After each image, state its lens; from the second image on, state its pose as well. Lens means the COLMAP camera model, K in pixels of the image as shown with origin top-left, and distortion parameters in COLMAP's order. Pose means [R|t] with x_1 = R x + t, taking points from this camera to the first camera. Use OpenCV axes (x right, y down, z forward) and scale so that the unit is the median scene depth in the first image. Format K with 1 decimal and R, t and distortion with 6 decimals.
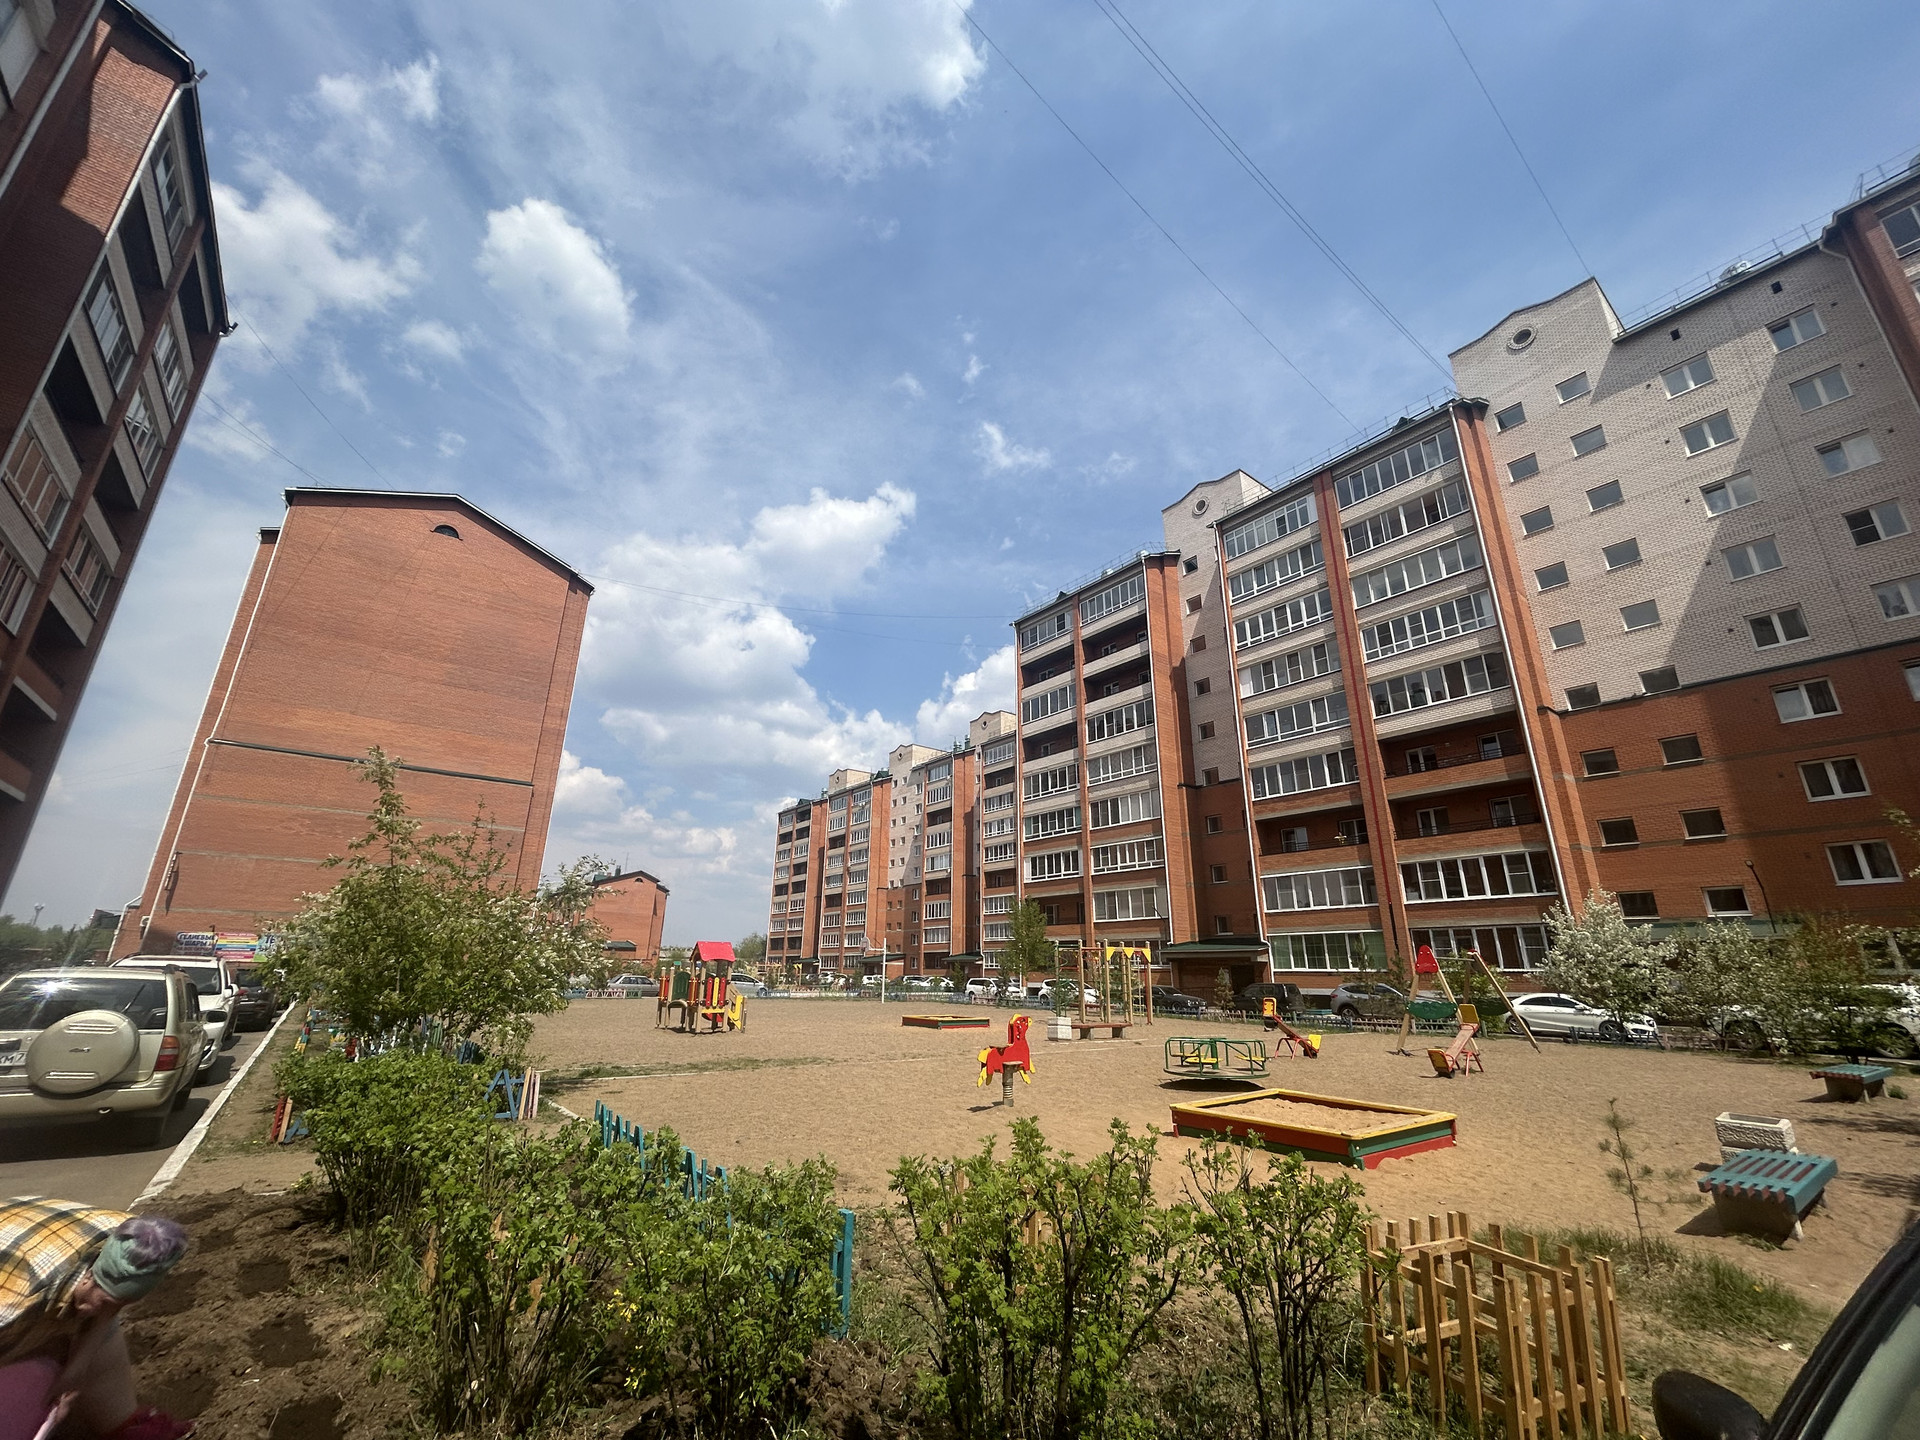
lens RADIAL K [[773.0, 0, 956.5], [0, 773.0, 716.8], [0, 0, 1]] dist [-0.000925, -0.000446]
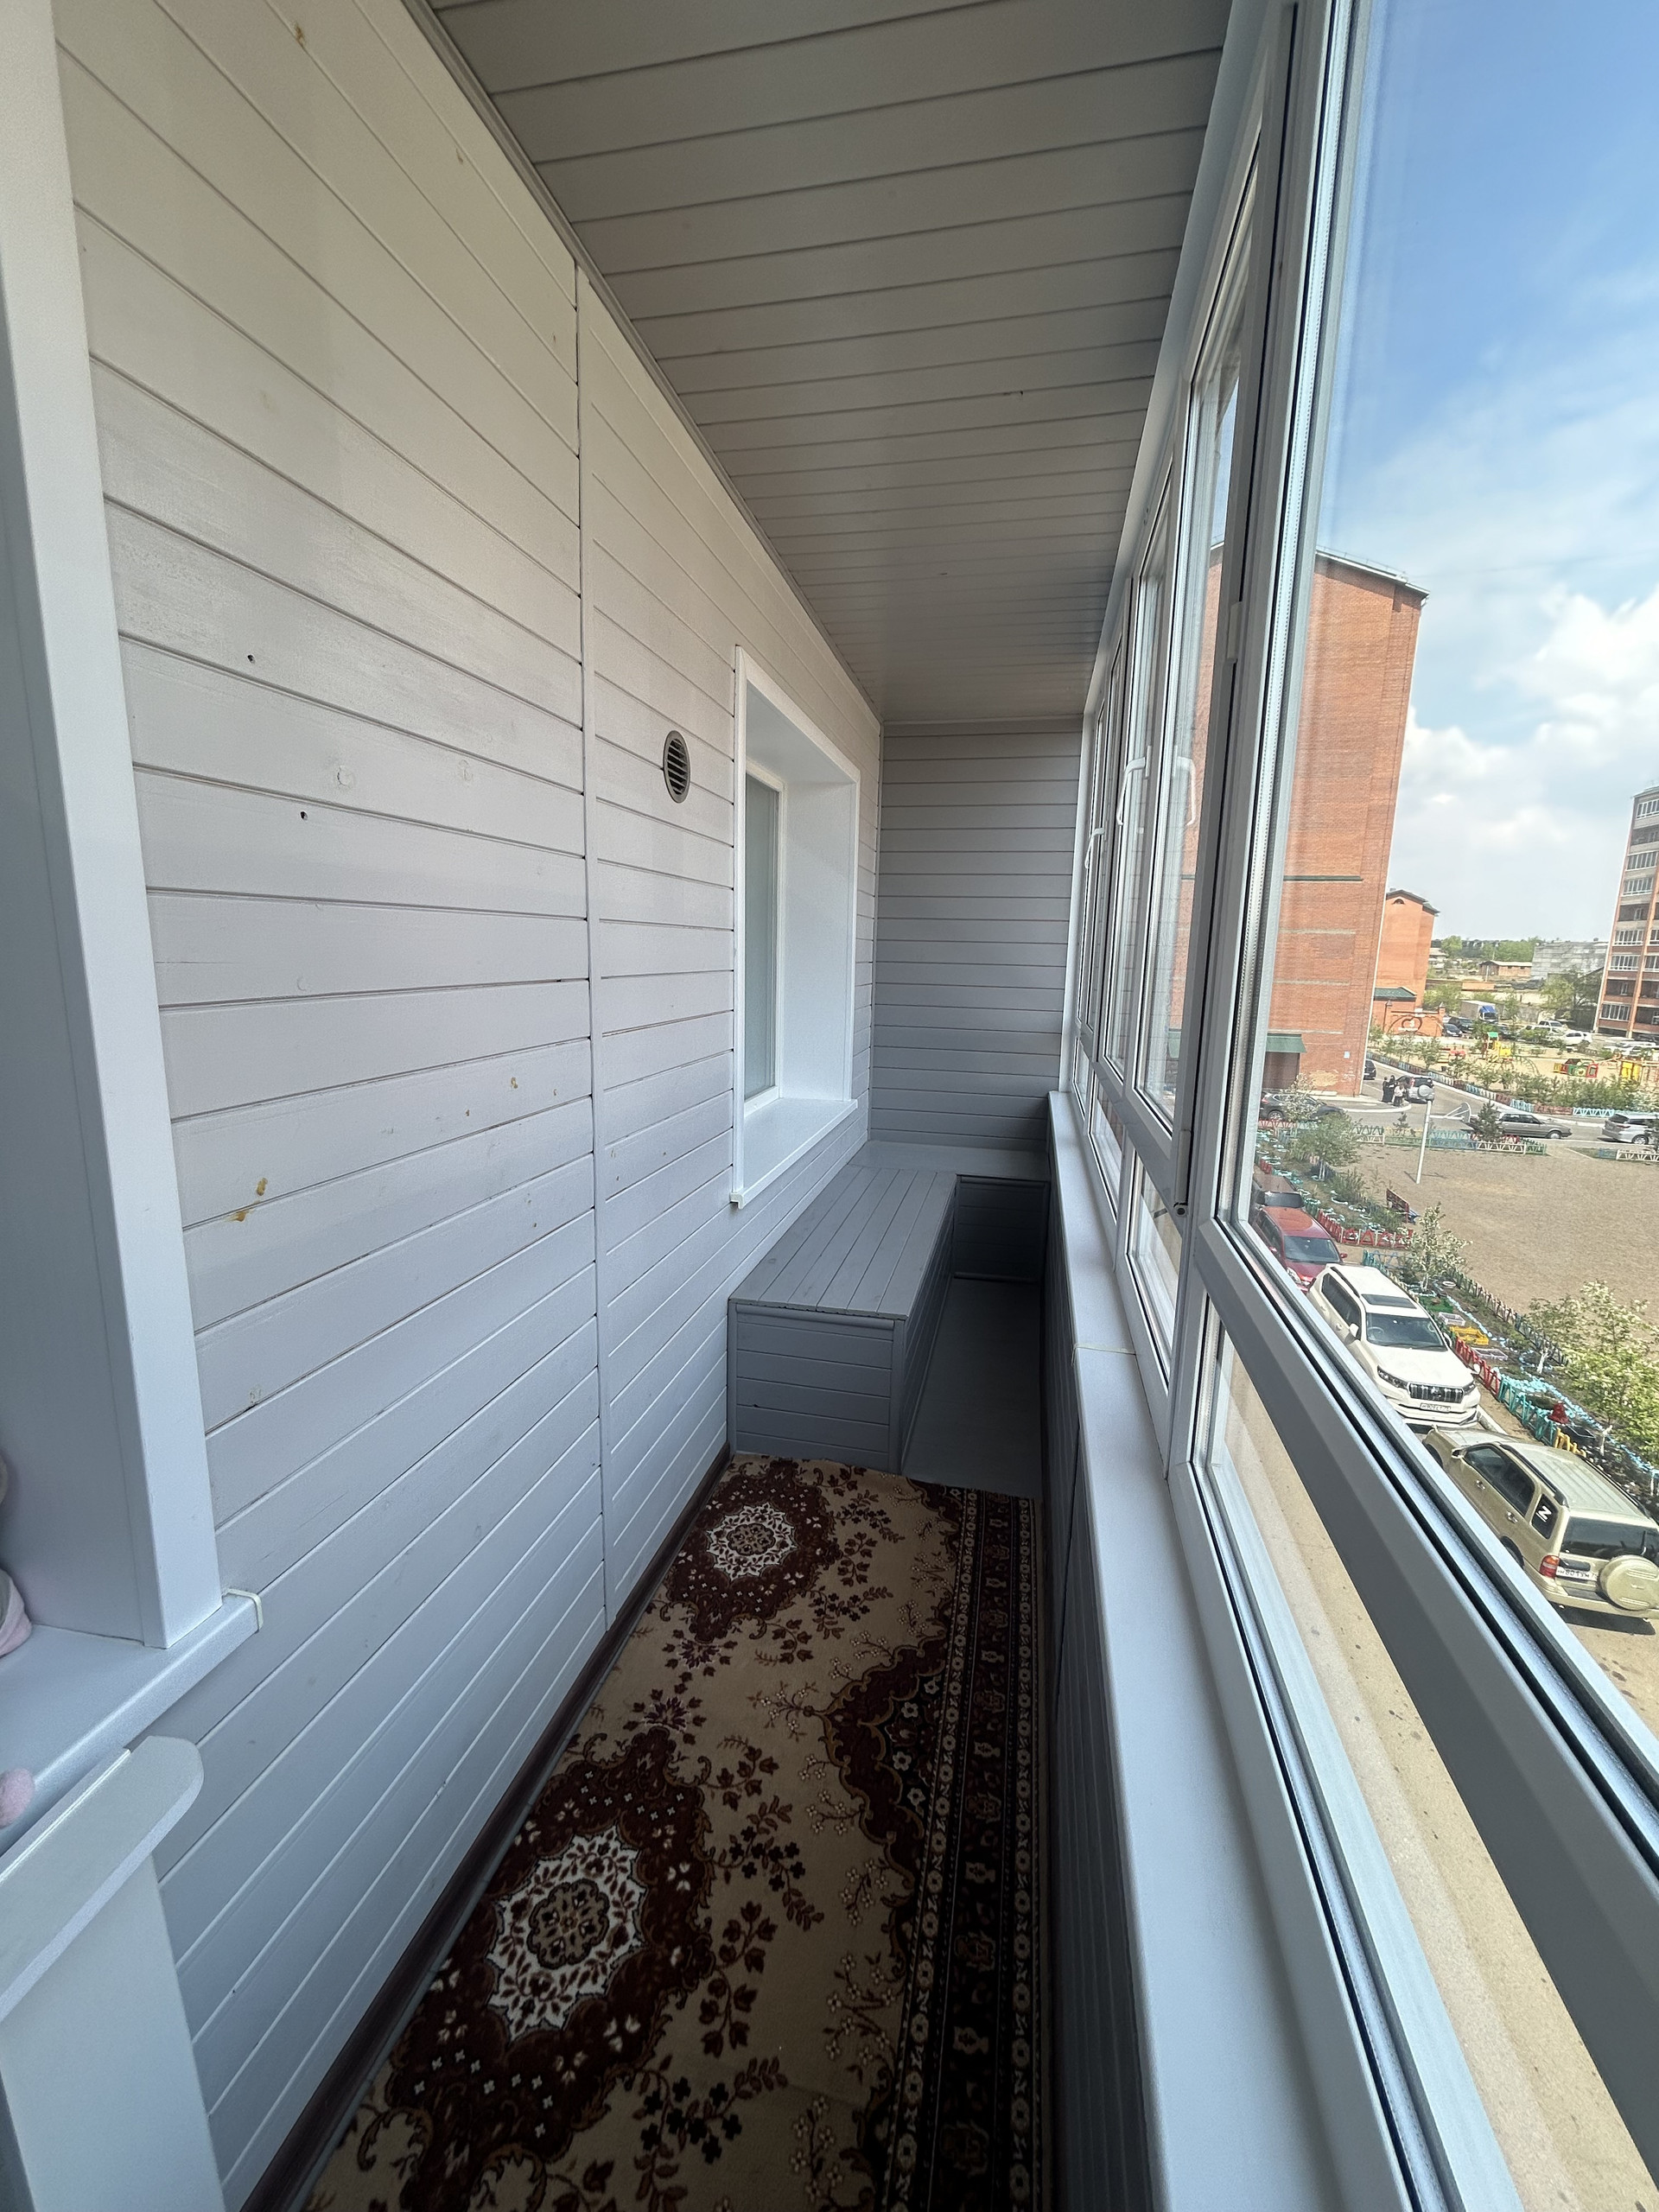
lens RADIAL K [[893.0, 0, 829.5], [0, 893.0, 1106.0], [0, 0, 1]] dist [-0.000301, -0.007425]
pose [[0.638077, 0.135575, -0.757942, -0.141650], [0.235669, 0.902746, 0.359876, -0.190034], [0.733019, -0.408252, 0.544071, -0.089310]]
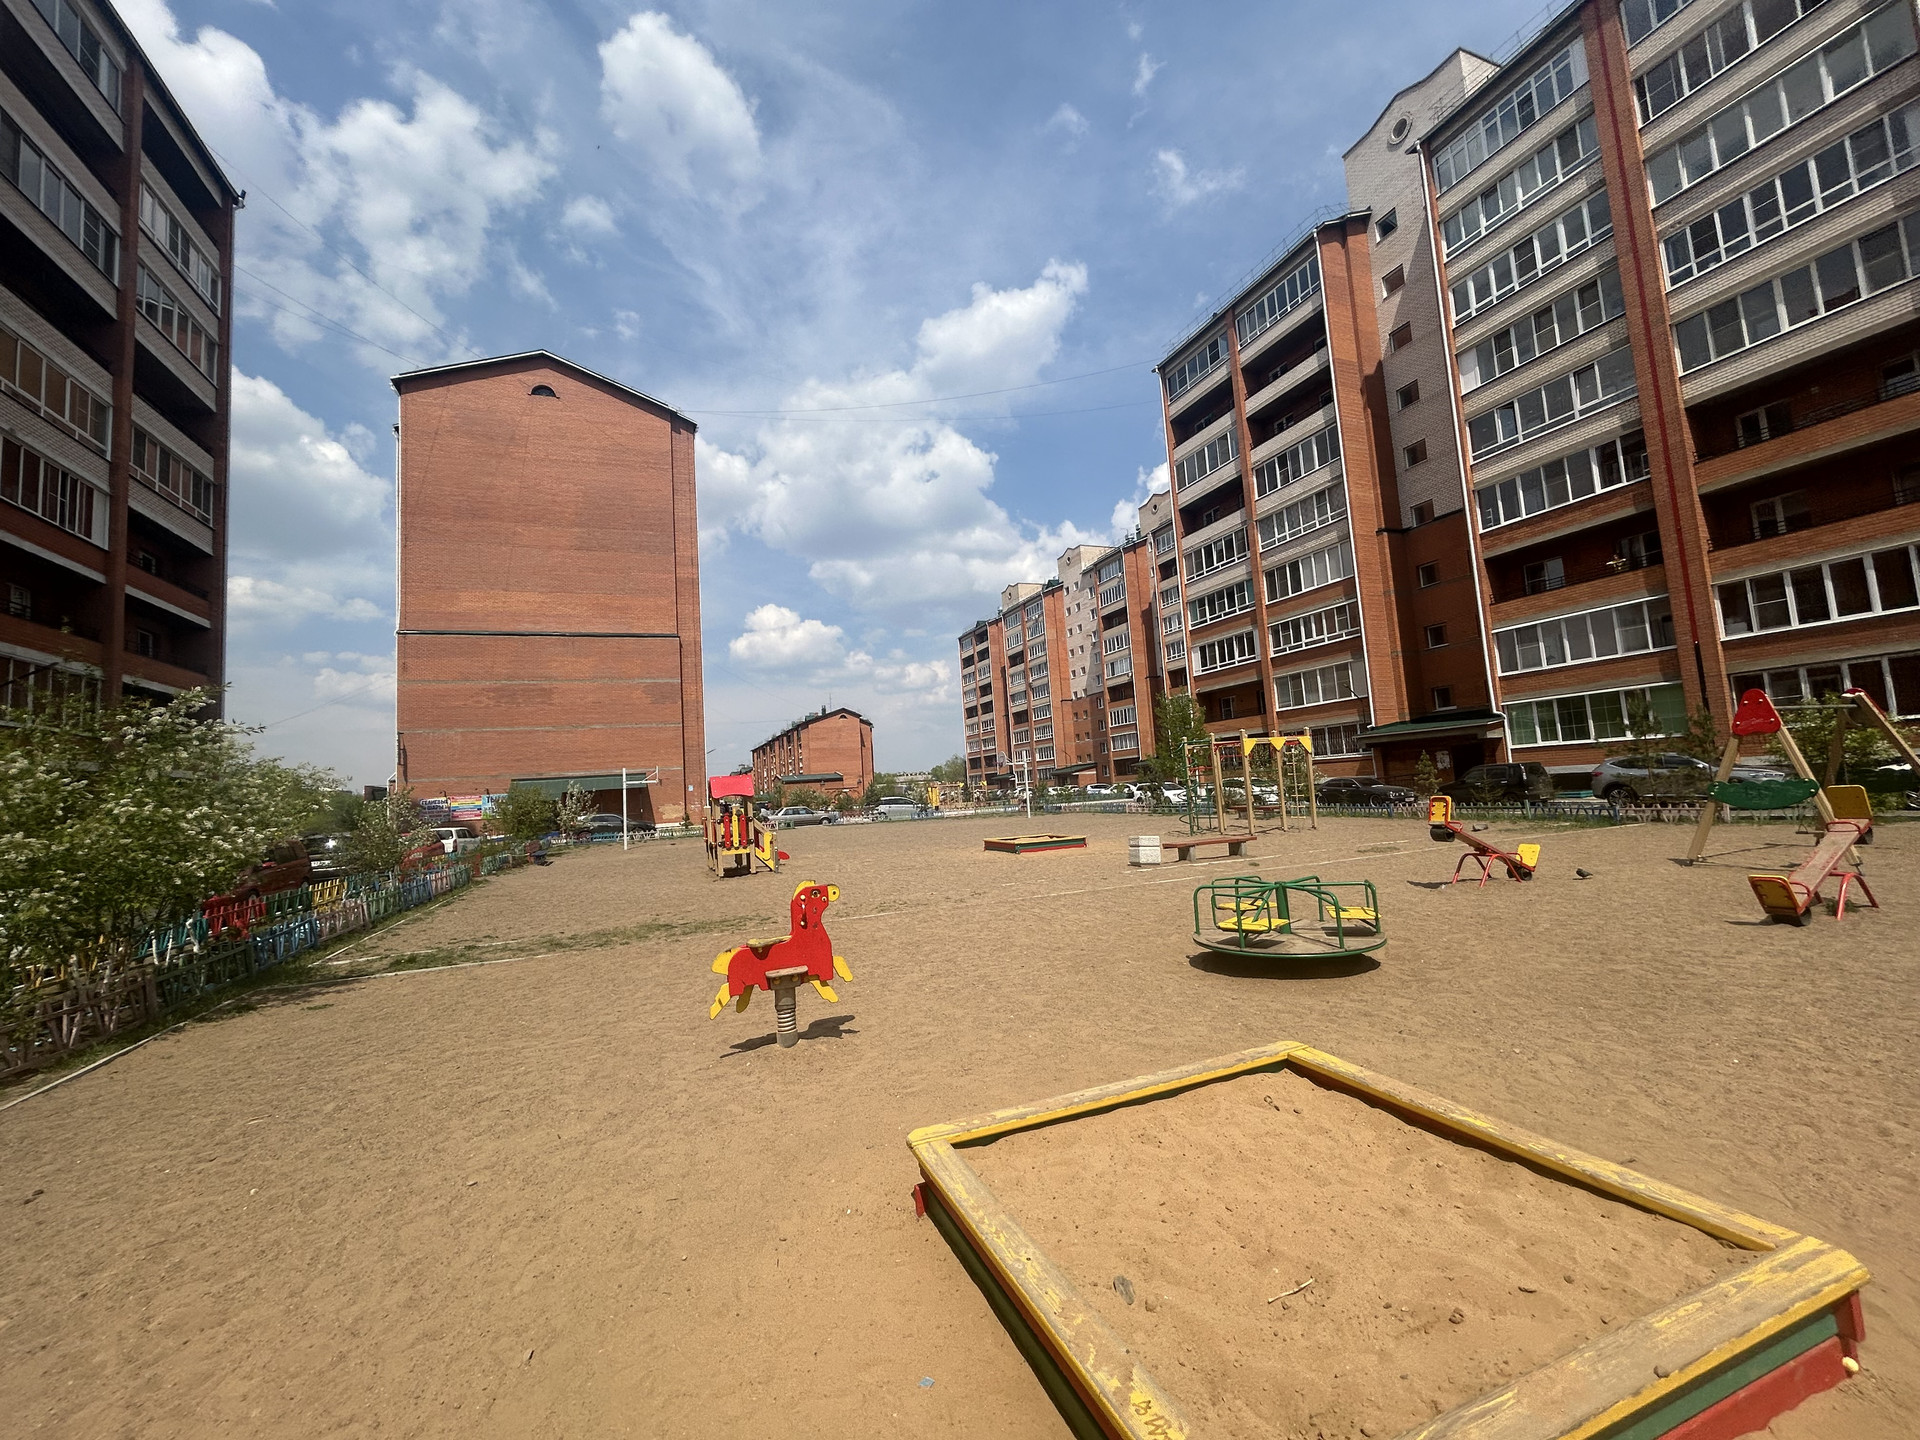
lens RADIAL K [[780.8, 0, 956.4], [0, 780.8, 712.1], [0, 0, 1]] dist [0.010772, -0.000650]
pose [[0.956785, -0.100088, -0.273028, 0.074439], [0.159060, 0.966124, 0.203235, 0.034786], [0.243437, -0.237880, 0.940293, 0.101553]]
